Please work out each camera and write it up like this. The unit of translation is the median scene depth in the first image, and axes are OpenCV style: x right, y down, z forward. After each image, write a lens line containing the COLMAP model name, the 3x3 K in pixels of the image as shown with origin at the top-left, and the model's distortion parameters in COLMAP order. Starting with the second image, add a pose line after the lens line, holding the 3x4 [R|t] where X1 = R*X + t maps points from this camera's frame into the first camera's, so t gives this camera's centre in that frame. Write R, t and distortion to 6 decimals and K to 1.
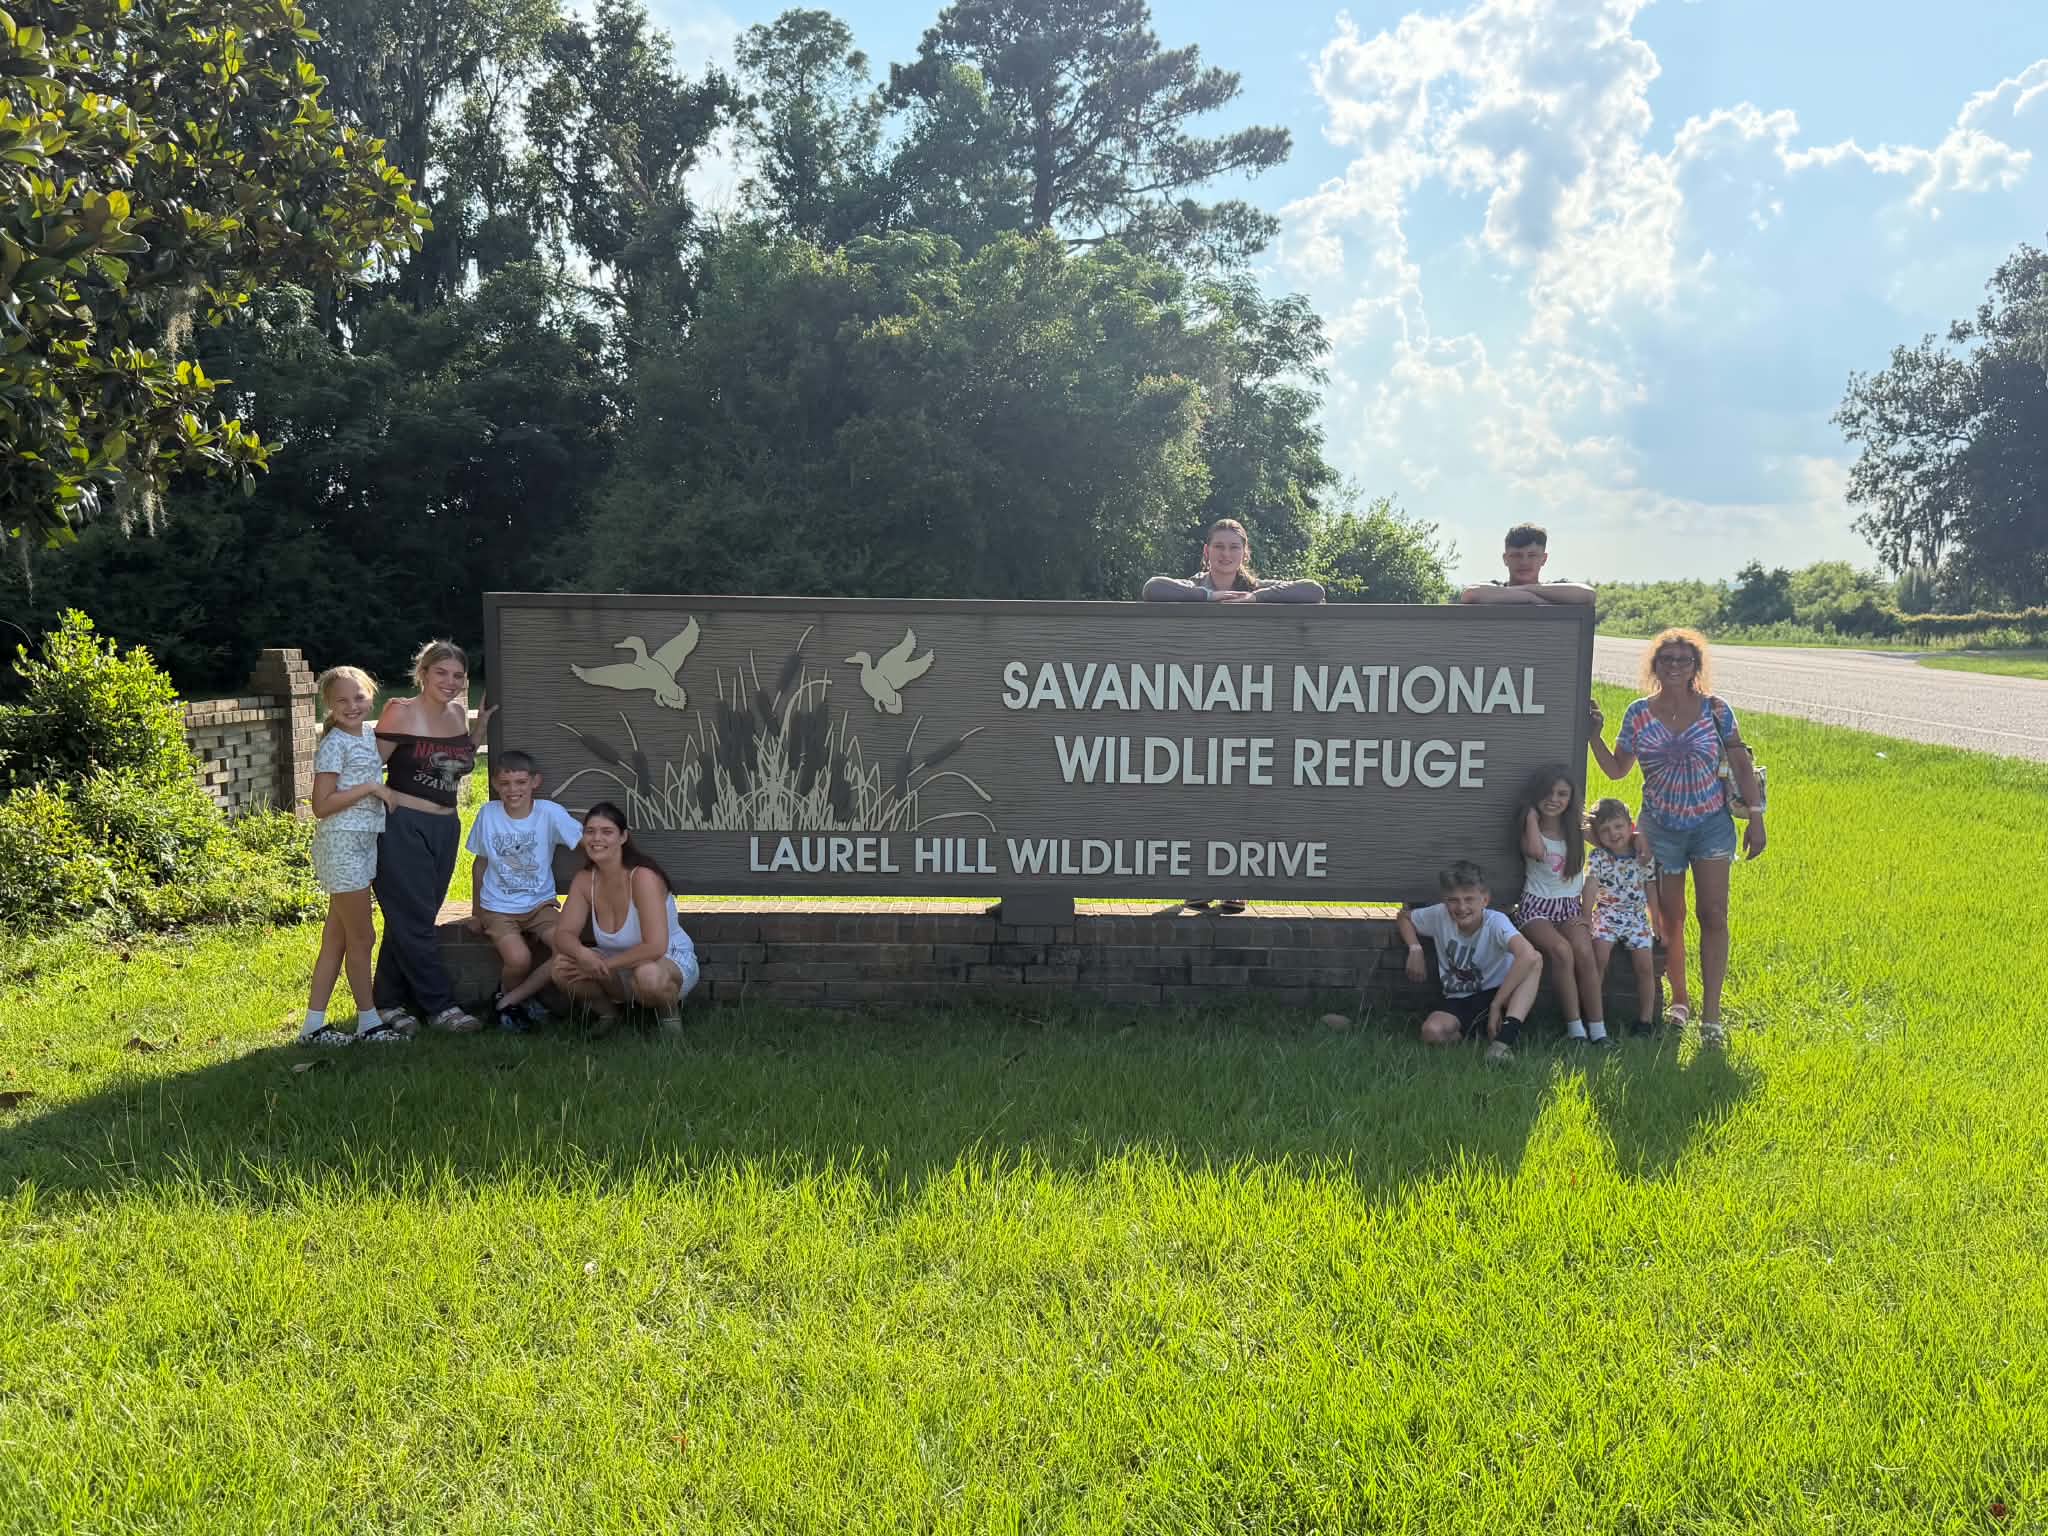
lens RADIAL K [[1838.5, 0, 1009.4], [0, 1838.5, 815.4], [0, 0, 1]] dist [0.148657, -0.309976]
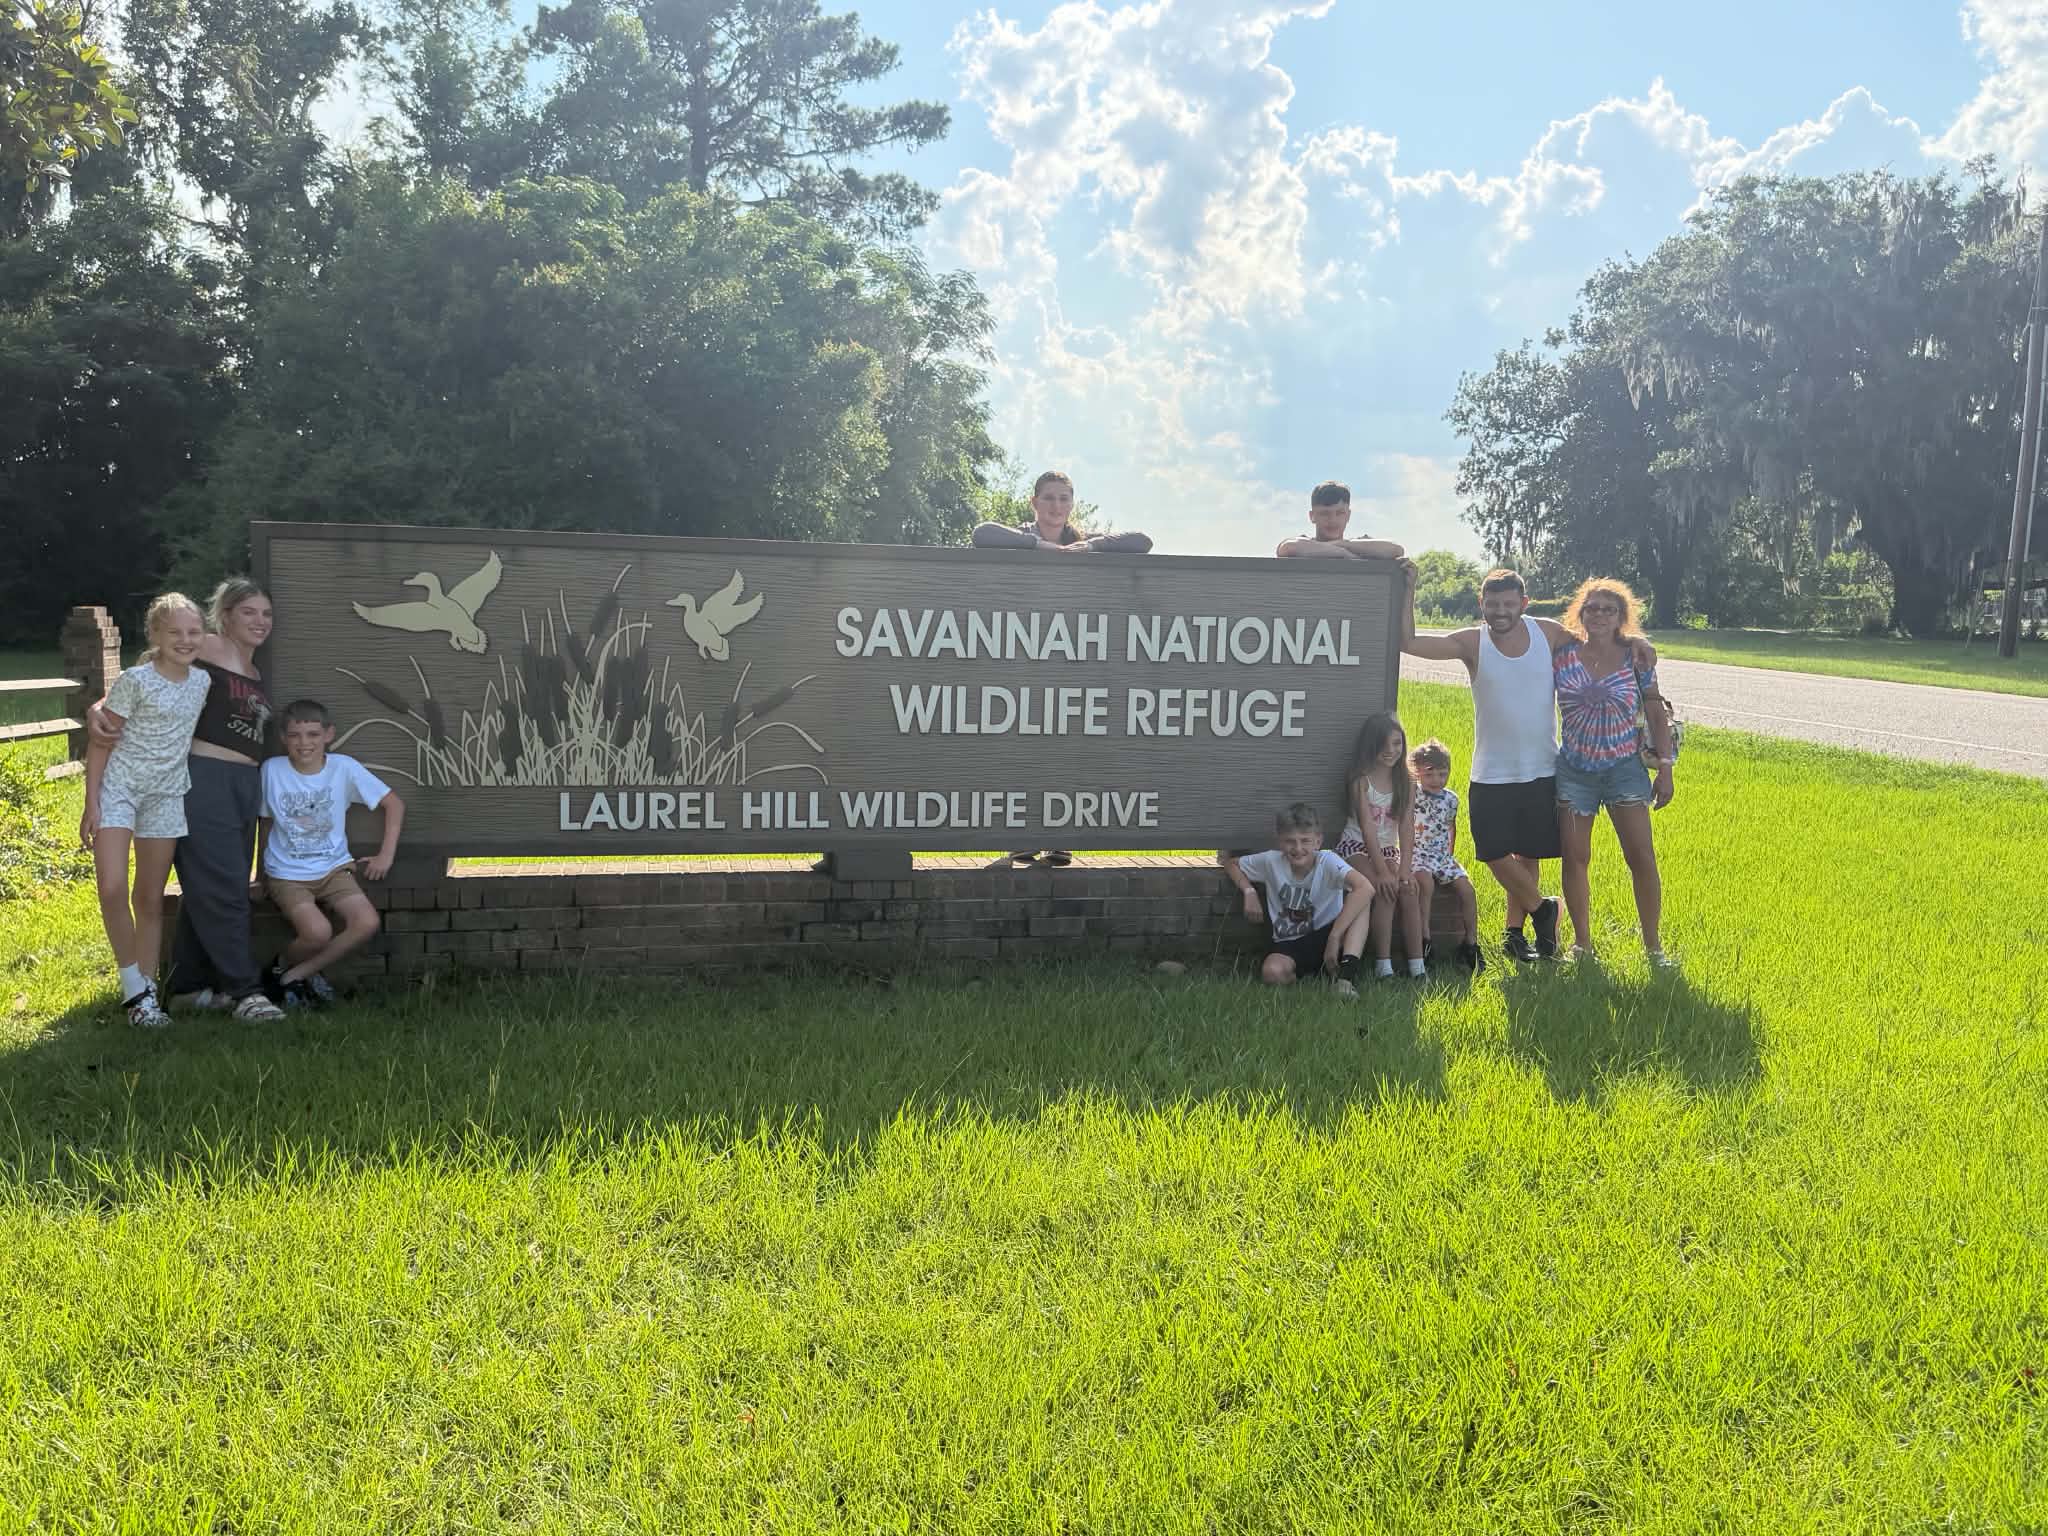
lens RADIAL K [[1835.7, 0, 1052.1], [0, 1835.7, 802.0], [0, 0, 1]] dist [0.119431, -0.272391]
pose [[0.971904, -0.012104, 0.235068, -0.119023], [0.011509, 0.999926, 0.003903, 0.015555], [-0.235098, -0.001088, 0.971971, 0.041509]]
